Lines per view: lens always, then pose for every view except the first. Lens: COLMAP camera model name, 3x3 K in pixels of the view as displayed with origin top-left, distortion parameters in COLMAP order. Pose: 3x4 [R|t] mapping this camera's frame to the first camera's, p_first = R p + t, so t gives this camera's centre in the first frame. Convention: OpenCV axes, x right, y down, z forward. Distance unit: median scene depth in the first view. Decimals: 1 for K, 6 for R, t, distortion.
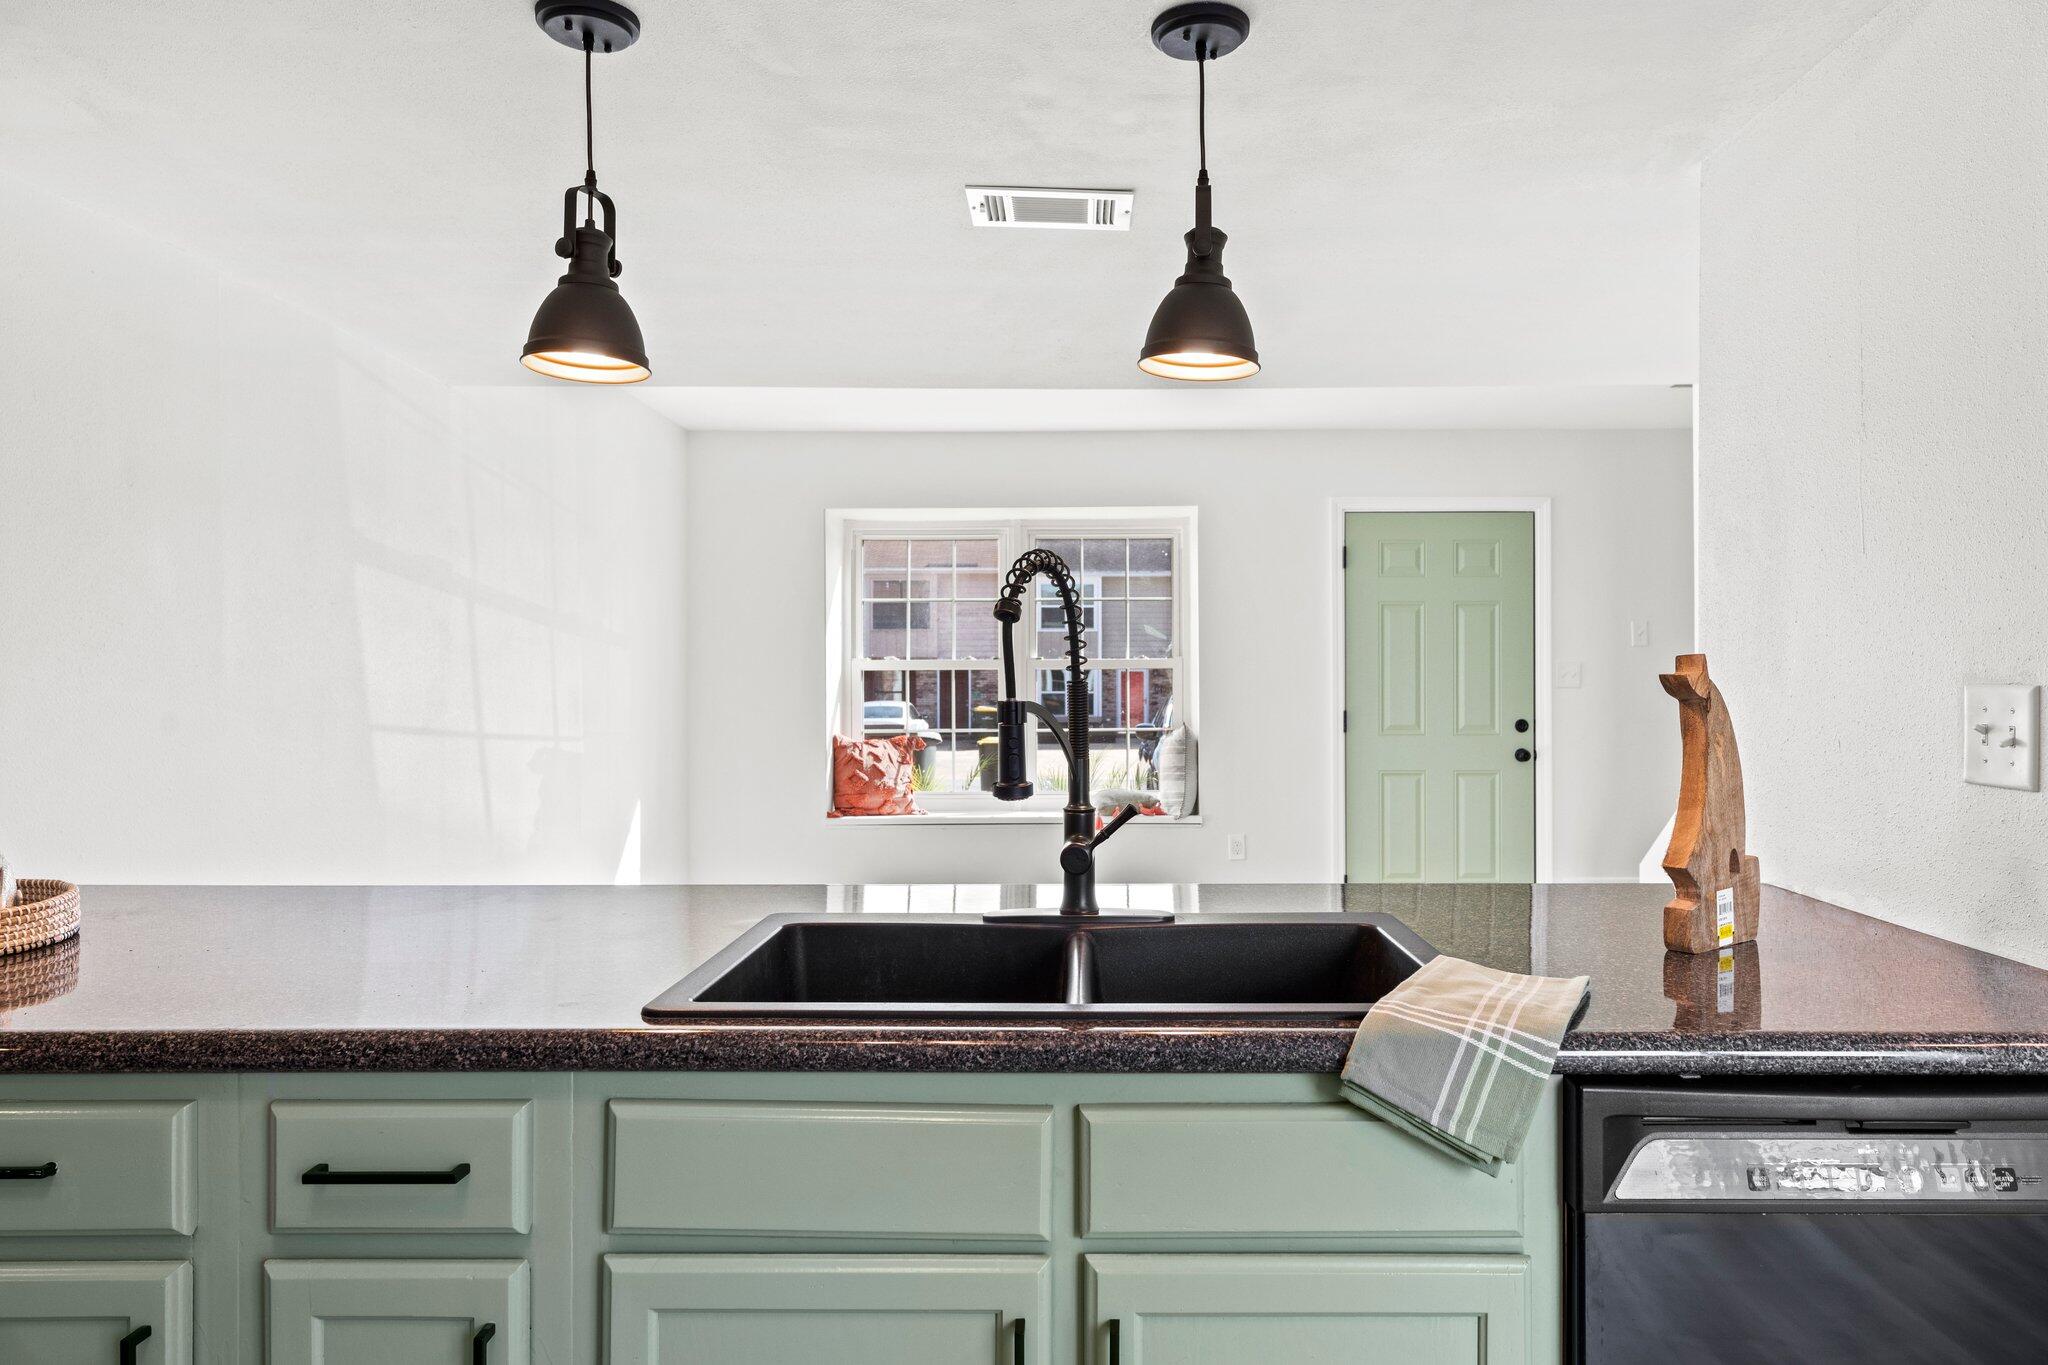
lens RADIAL K [[1361.5, 0, 1075.6], [0, 1361.5, 675.7], [0, 0, 1]] dist [0.005130, 0.002155]
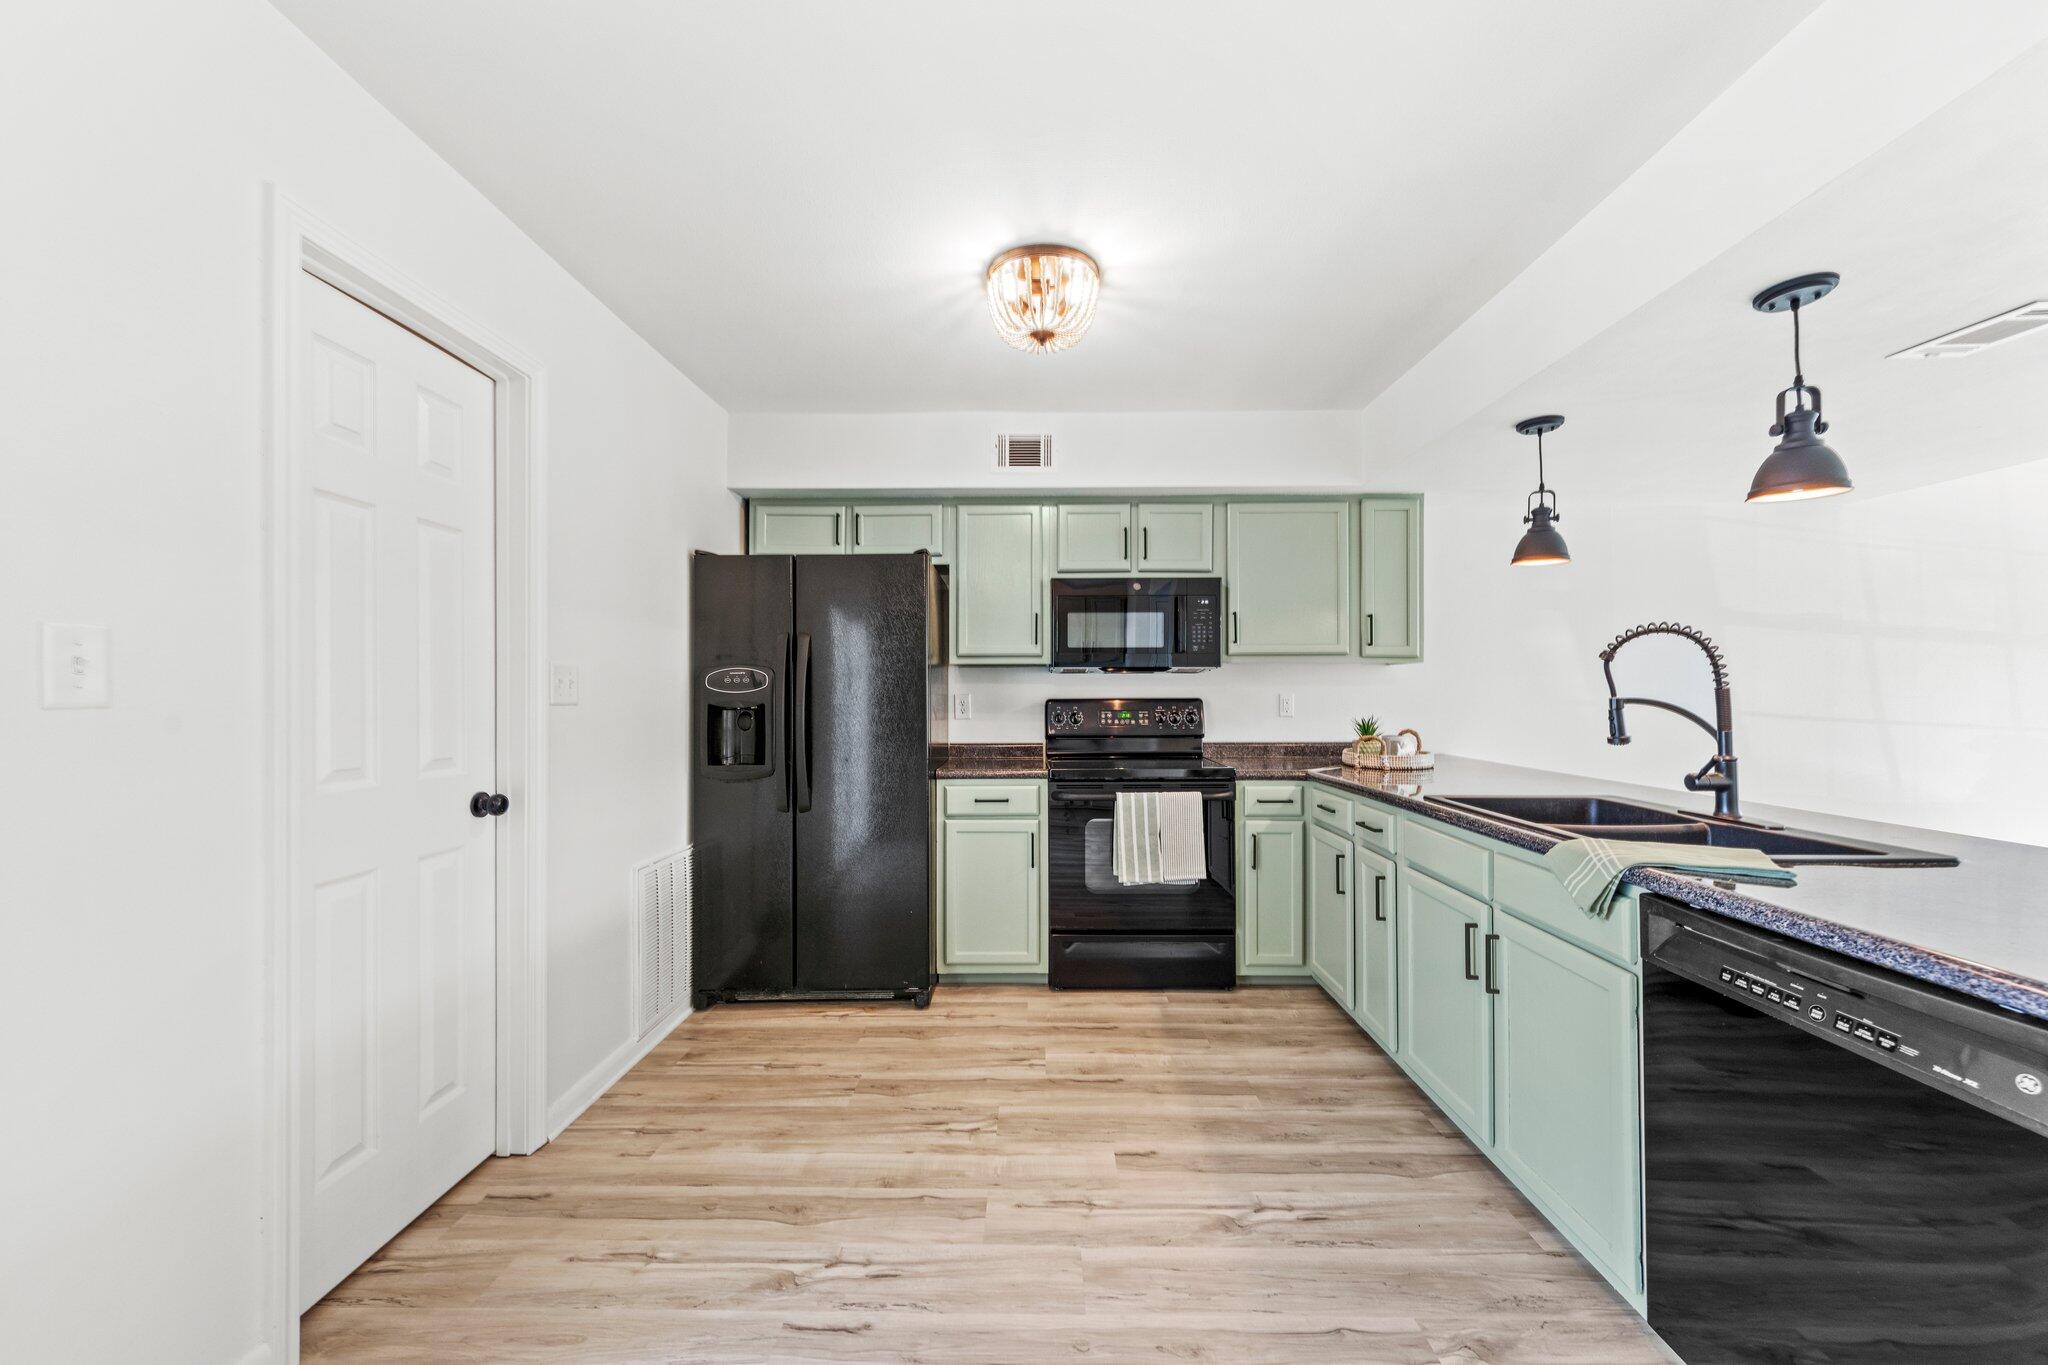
lens RADIAL K [[741.4, 0, 1022.2], [0, 741.4, 687.9], [0, 0, 1]] dist [0.004595, -0.000312]
pose [[-0.021120, -0.006219, -0.999758, 0.279386], [0.010787, 0.999921, -0.006448, -0.000310], [0.999719, -0.010921, -0.021052, 0.023406]]
